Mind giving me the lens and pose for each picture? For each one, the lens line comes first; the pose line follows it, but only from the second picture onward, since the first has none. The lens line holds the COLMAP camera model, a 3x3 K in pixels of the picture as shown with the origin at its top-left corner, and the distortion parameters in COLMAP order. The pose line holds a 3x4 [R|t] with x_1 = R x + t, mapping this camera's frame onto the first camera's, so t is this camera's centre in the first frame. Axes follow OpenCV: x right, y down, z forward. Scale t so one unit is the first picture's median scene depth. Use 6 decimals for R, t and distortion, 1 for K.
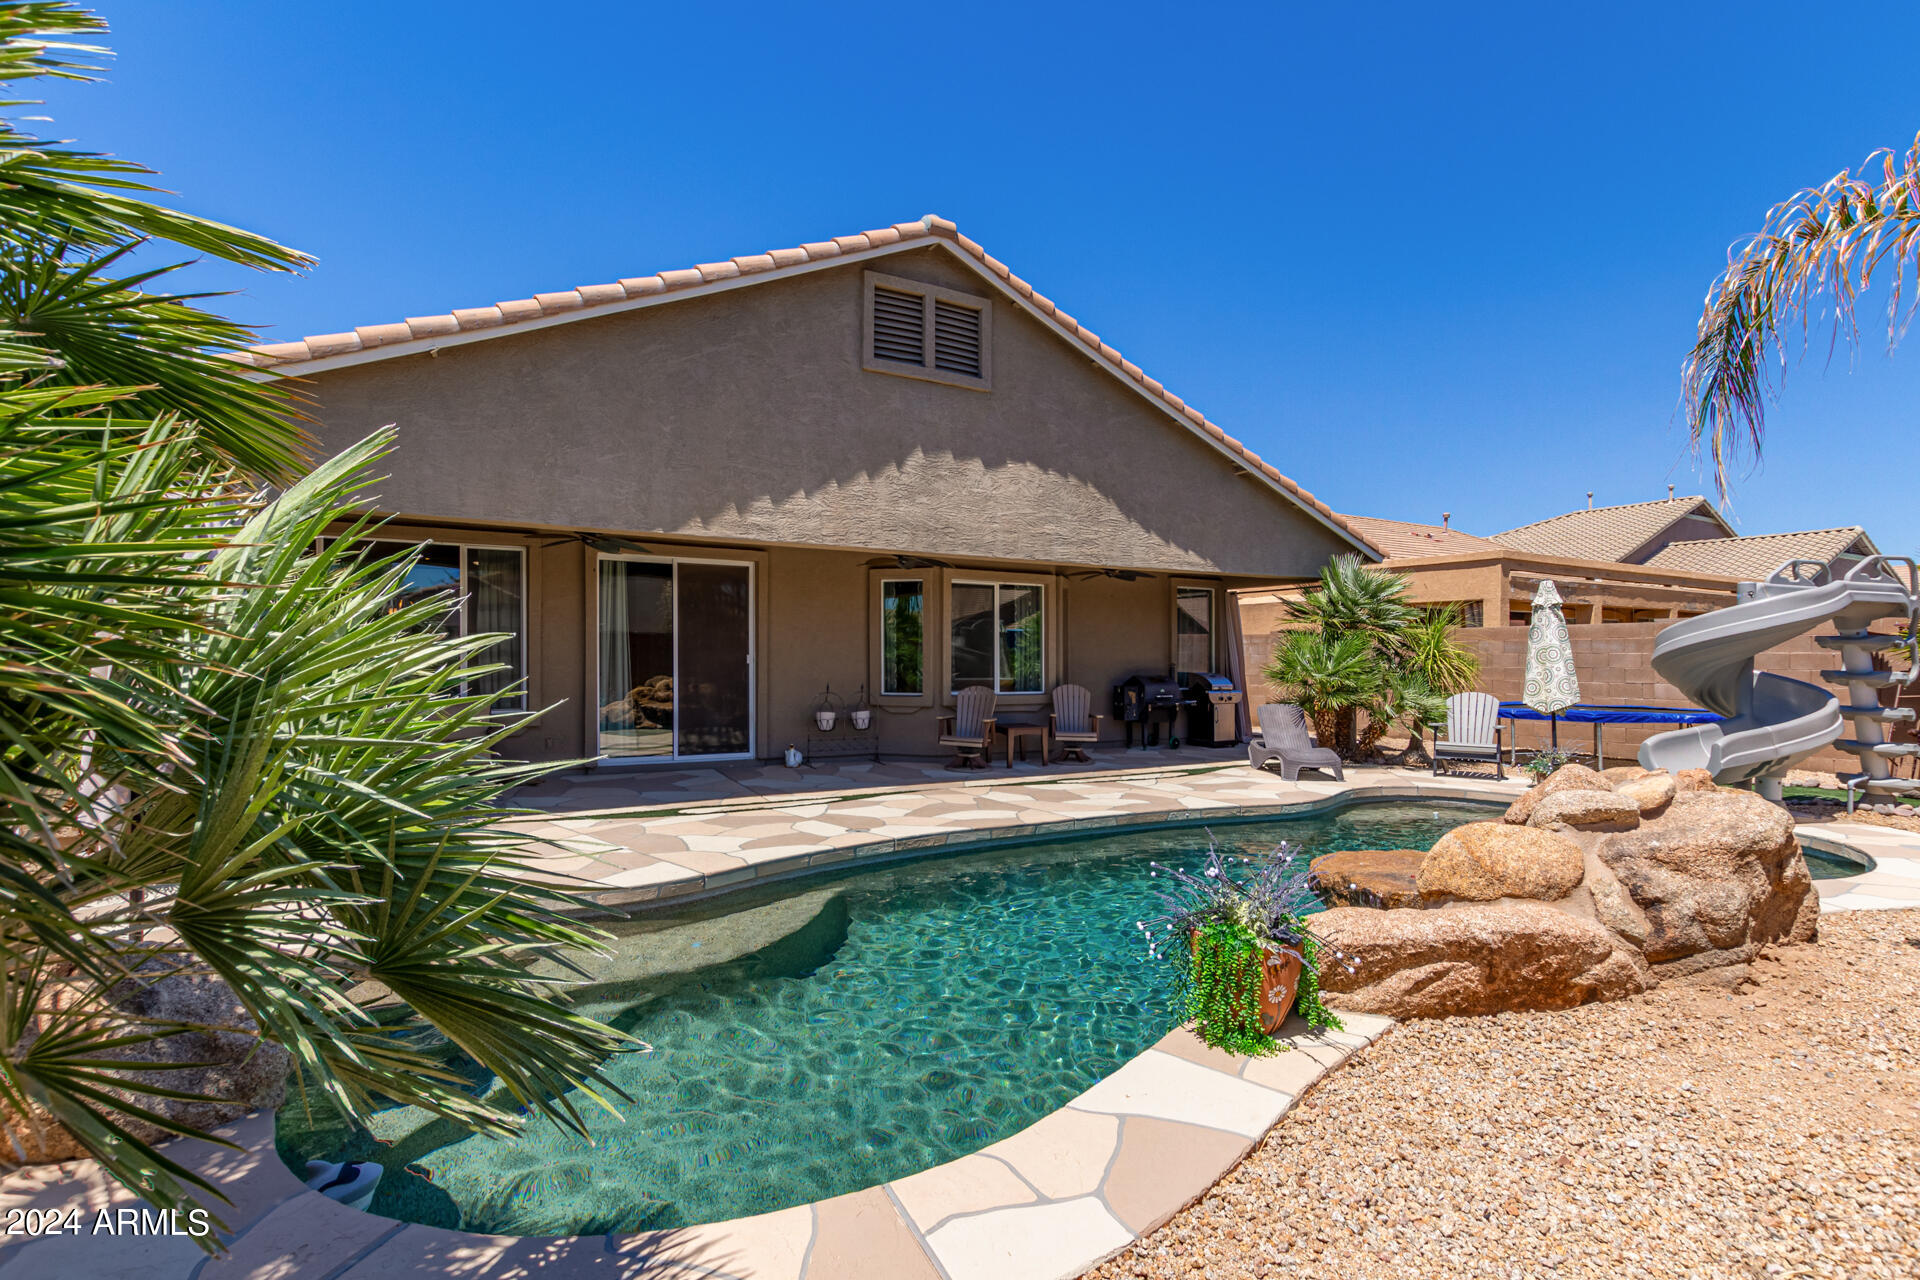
lens RADIAL K [[885.0, 0, 965.3], [0, 885.0, 653.1], [0, 0, 1]] dist [0.012803, -0.006997]
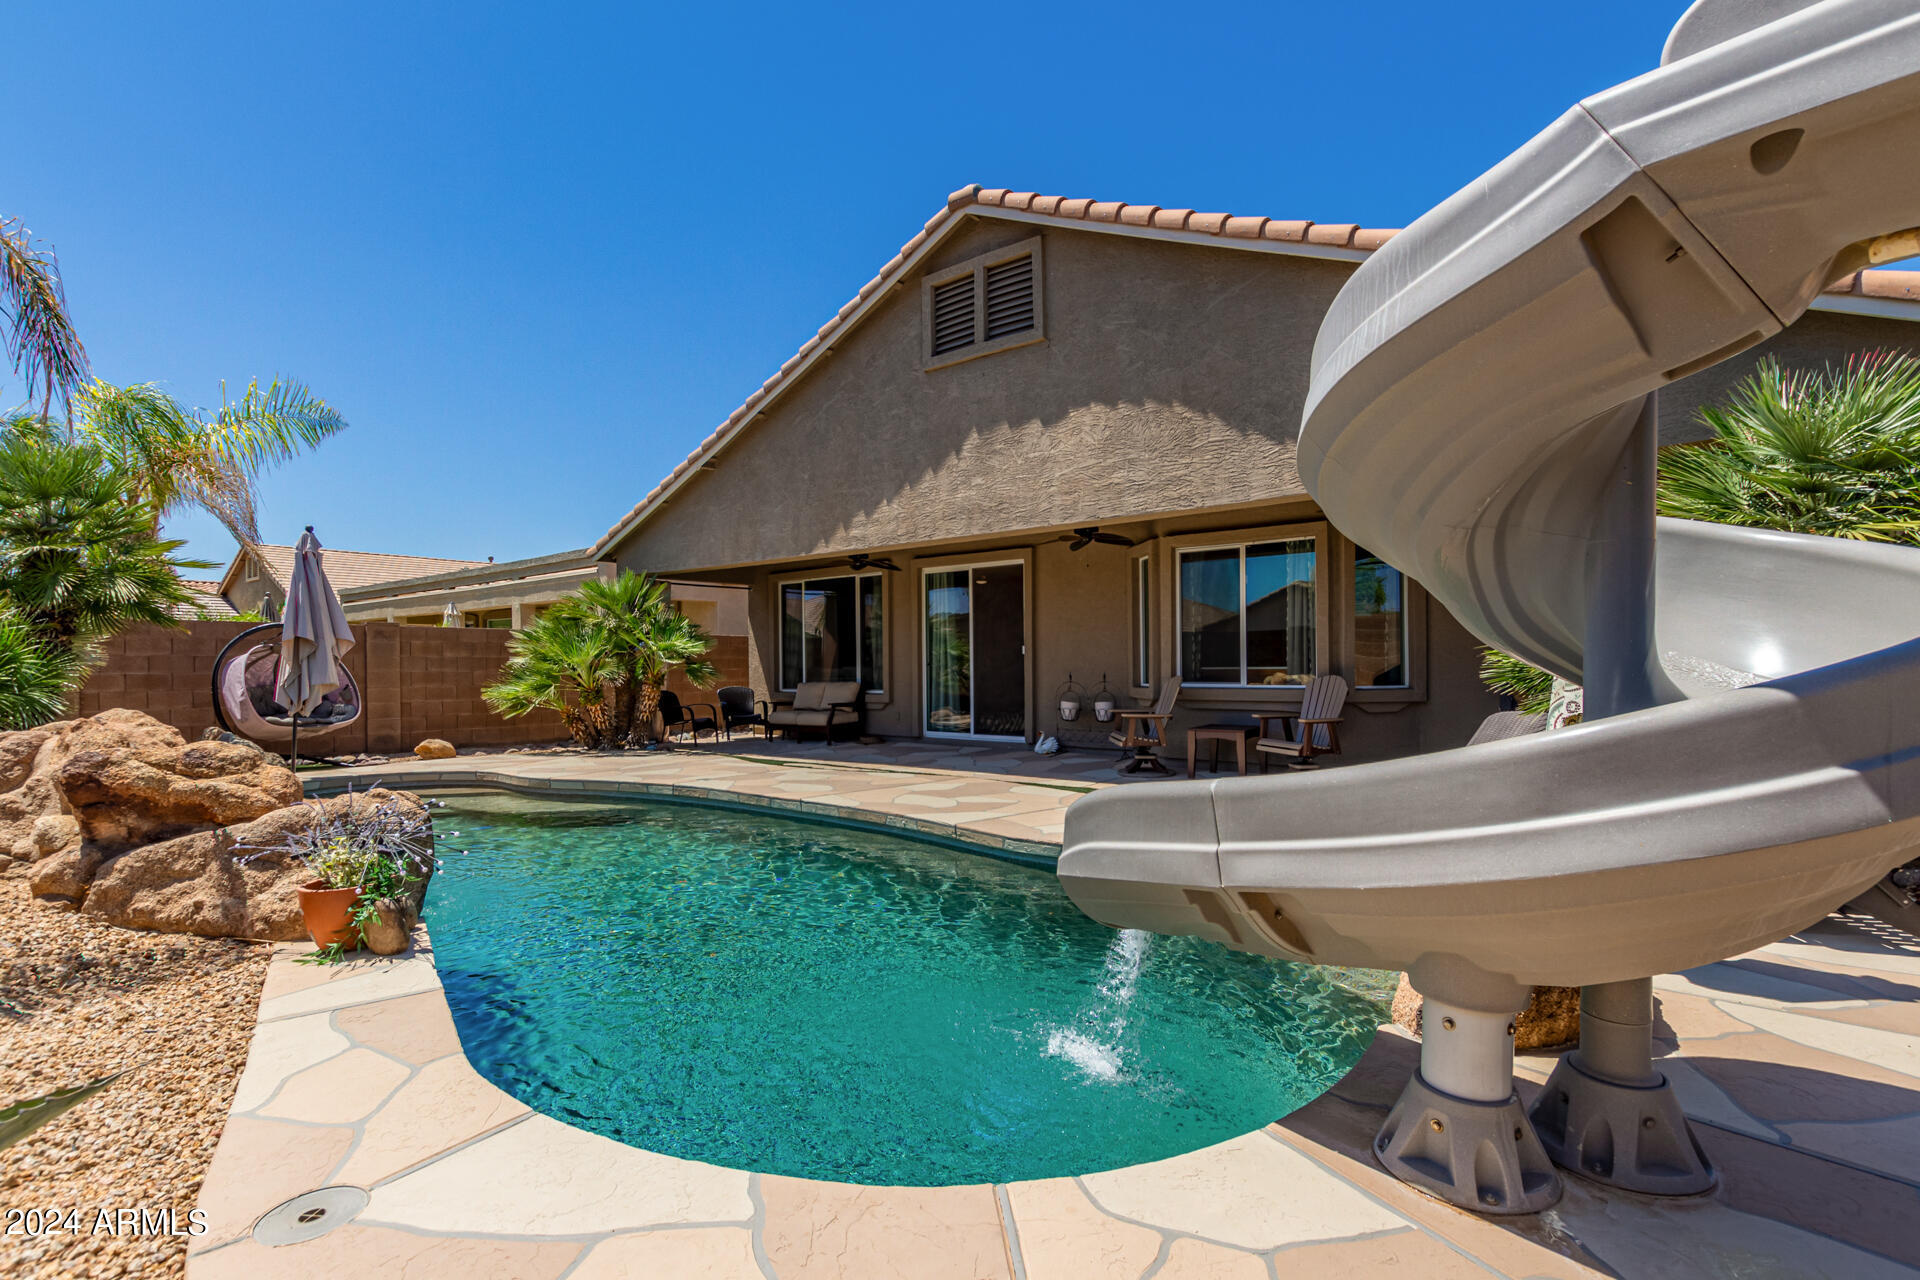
lens RADIAL K [[900.0, 0, 969.4], [0, 900.0, 670.2], [0, 0, 1]] dist [0.008724, -0.000817]
pose [[0.387791, -0.005622, -0.921730, 0.857987], [0.017876, 0.999839, 0.001423, 0.033507], [0.921574, -0.017029, 0.387829, 0.600784]]
